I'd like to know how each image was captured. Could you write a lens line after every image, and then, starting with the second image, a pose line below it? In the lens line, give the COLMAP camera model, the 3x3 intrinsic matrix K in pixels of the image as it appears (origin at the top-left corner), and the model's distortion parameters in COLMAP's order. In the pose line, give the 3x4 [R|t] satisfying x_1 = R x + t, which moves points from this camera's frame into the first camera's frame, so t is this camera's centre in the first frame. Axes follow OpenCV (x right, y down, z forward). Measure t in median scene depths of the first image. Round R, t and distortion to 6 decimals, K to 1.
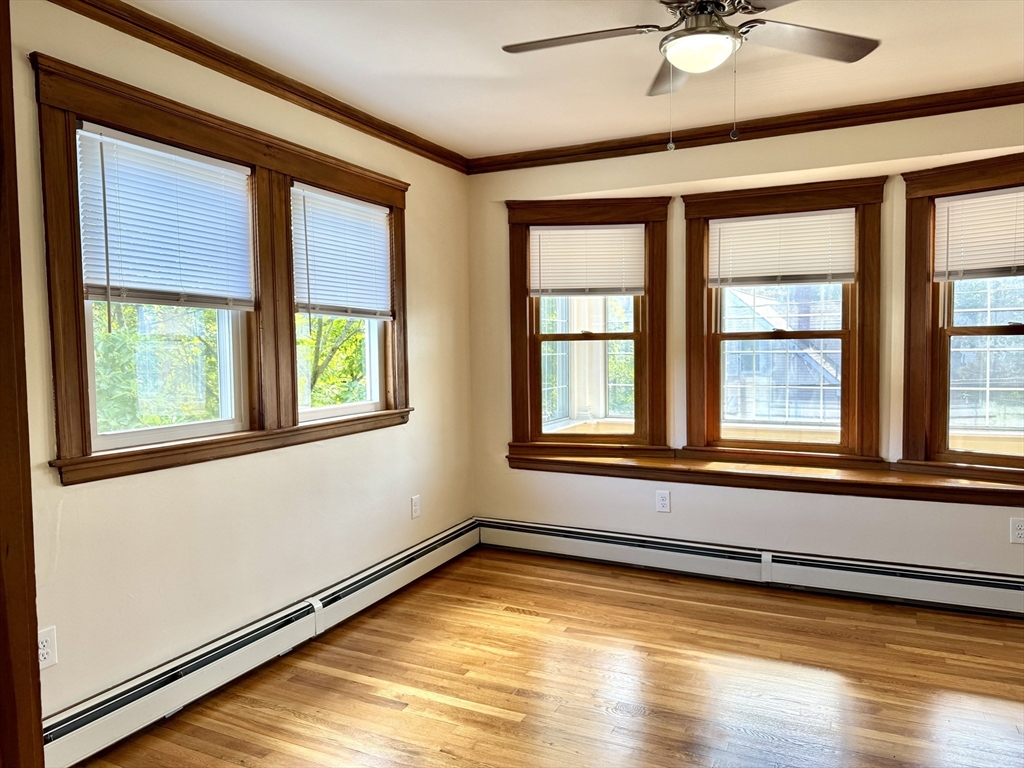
lens RADIAL K [[717.9, 0, 512.0], [0, 717.9, 384.0], [0, 0, 1]] dist [0.104786, -0.151210]
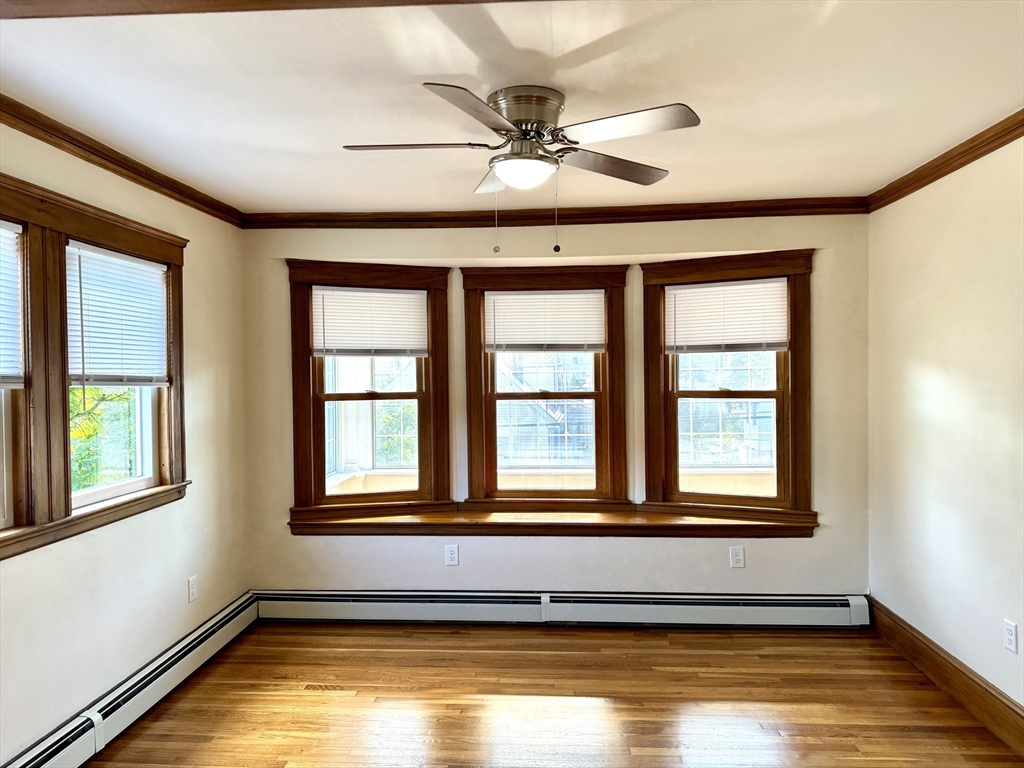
lens RADIAL K [[717.9, 0, 512.0], [0, 717.9, 384.0], [0, 0, 1]] dist [0.104786, -0.151210]
pose [[0.927301, -0.003428, 0.374300, -0.108699], [0.019828, 0.999004, -0.039973, -0.045661], [-0.373790, 0.044489, 0.926446, -0.017738]]
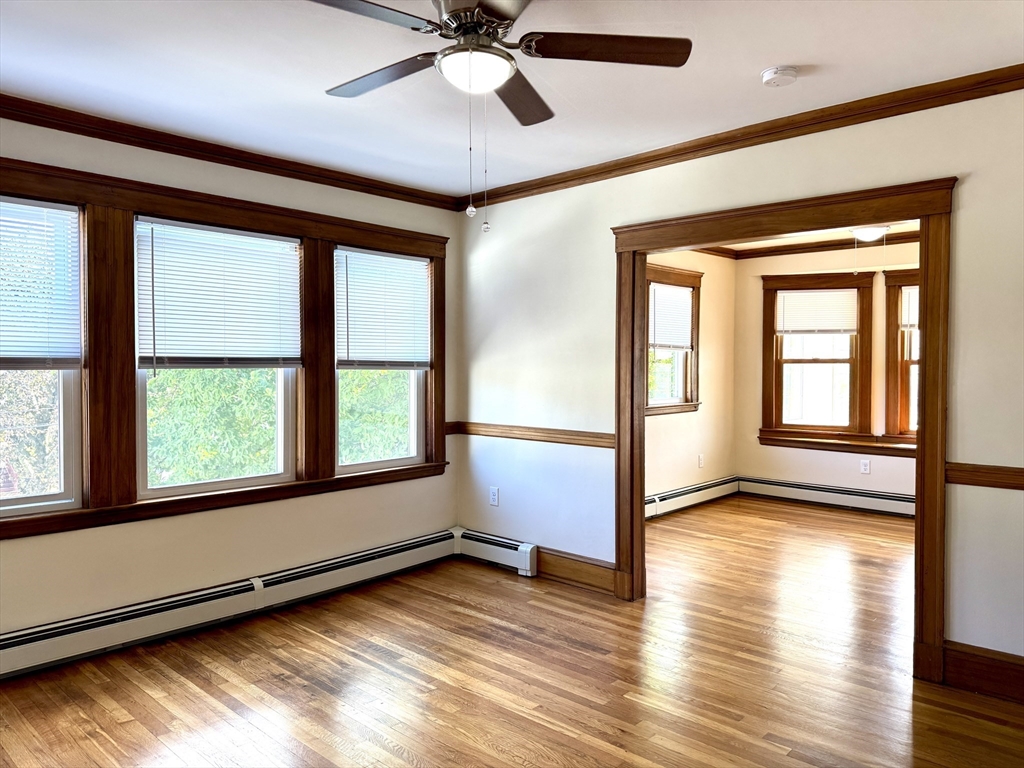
lens RADIAL K [[737.6, 0, 512.0], [0, 737.6, 384.0], [0, 0, 1]] dist [0.105042, -0.166560]
pose [[0.952759, 0.021552, -0.302963, -0.034014], [-0.029194, 0.999359, -0.020716, 0.041124], [0.302322, 0.028582, 0.952777, -0.839096]]
